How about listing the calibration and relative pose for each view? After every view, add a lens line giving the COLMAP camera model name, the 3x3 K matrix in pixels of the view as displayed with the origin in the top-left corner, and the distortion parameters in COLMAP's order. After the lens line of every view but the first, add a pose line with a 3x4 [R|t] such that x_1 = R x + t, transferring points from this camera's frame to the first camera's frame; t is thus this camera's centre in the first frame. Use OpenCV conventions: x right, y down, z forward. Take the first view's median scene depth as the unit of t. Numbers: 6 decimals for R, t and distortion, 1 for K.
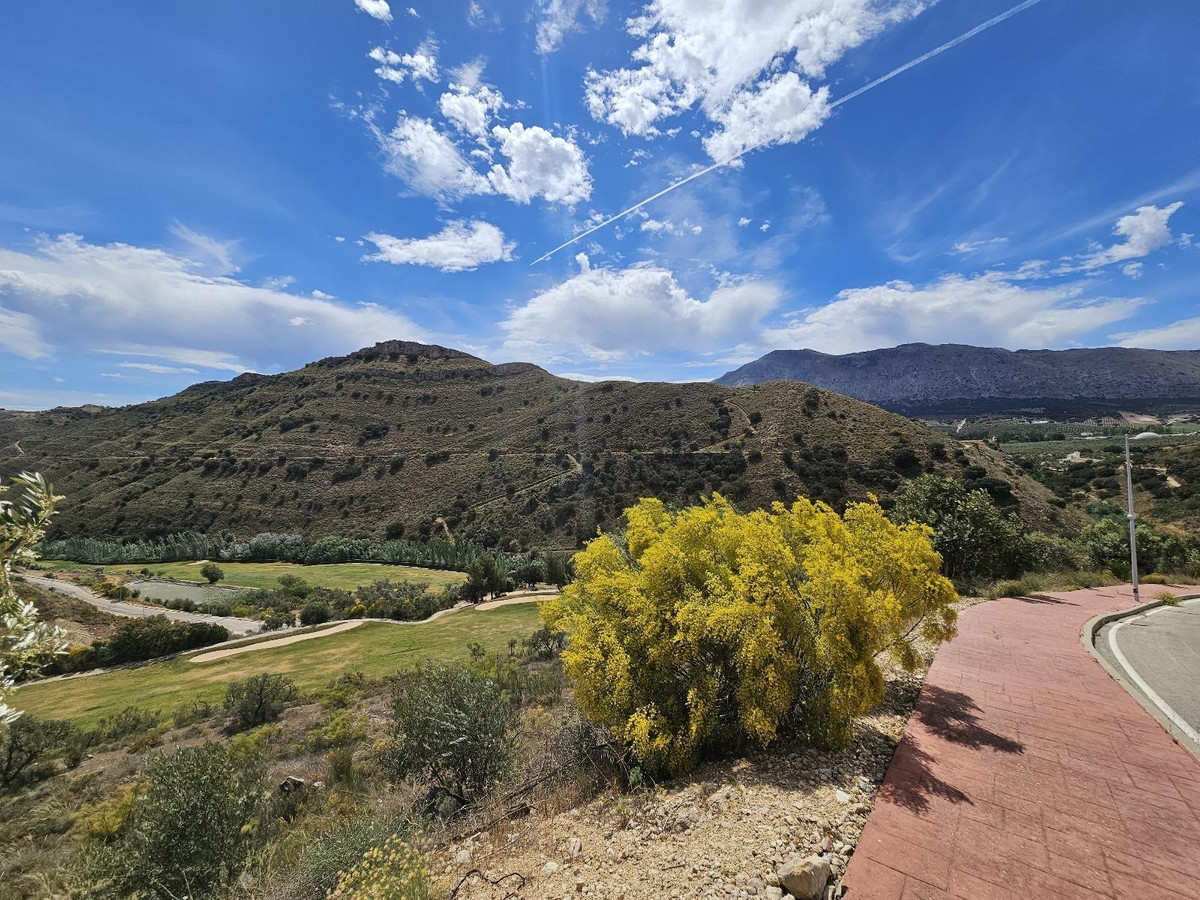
lens RADIAL K [[492.7, 0, 604.0], [0, 492.7, 444.4], [0, 0, 1]] dist [0.000880, -0.000295]
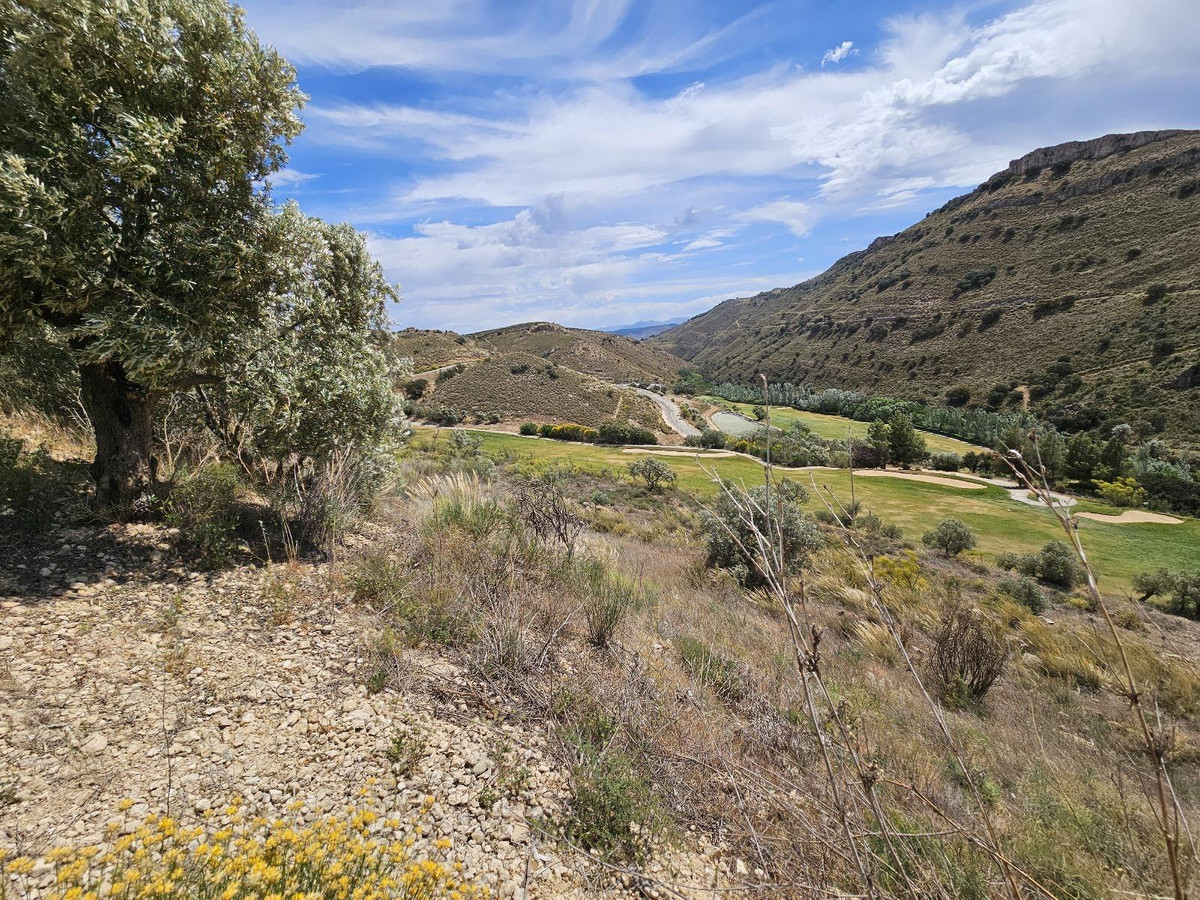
lens RADIAL K [[492.7, 0, 601.9], [0, 492.7, 443.6], [0, 0, 1]] dist [0.000880, -0.000295]
pose [[0.392036, 0.173269, -0.903485, 0.107202], [0.069912, 0.973651, 0.217062, 0.021812], [0.917289, -0.148260, 0.369593, 0.091652]]
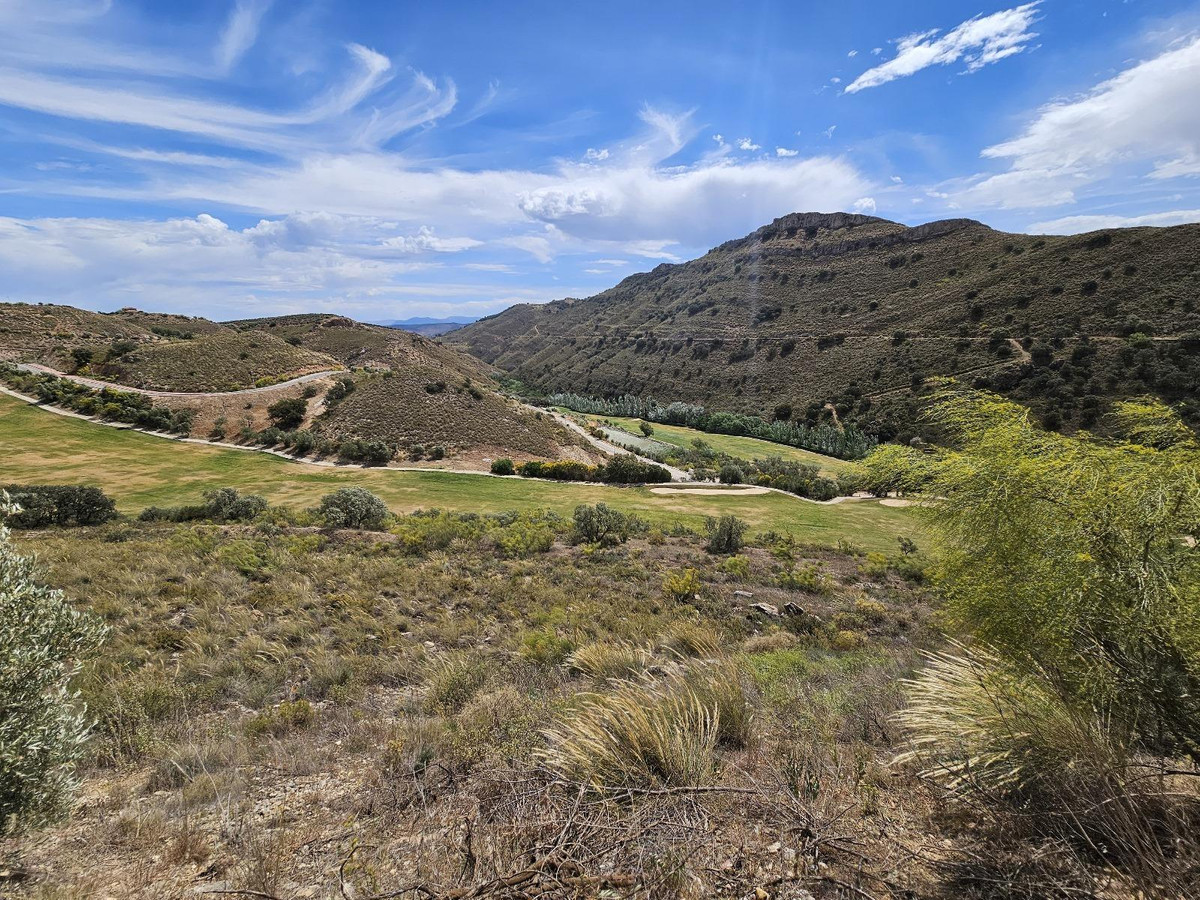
lens RADIAL K [[492.7, 0, 604.2], [0, 492.7, 443.9], [0, 0, 1]] dist [0.000880, -0.000295]
pose [[0.742904, 0.152587, -0.651776, -0.016452], [0.002567, 0.973017, 0.230719, 0.000430], [0.669393, -0.173075, 0.722466, -0.008734]]
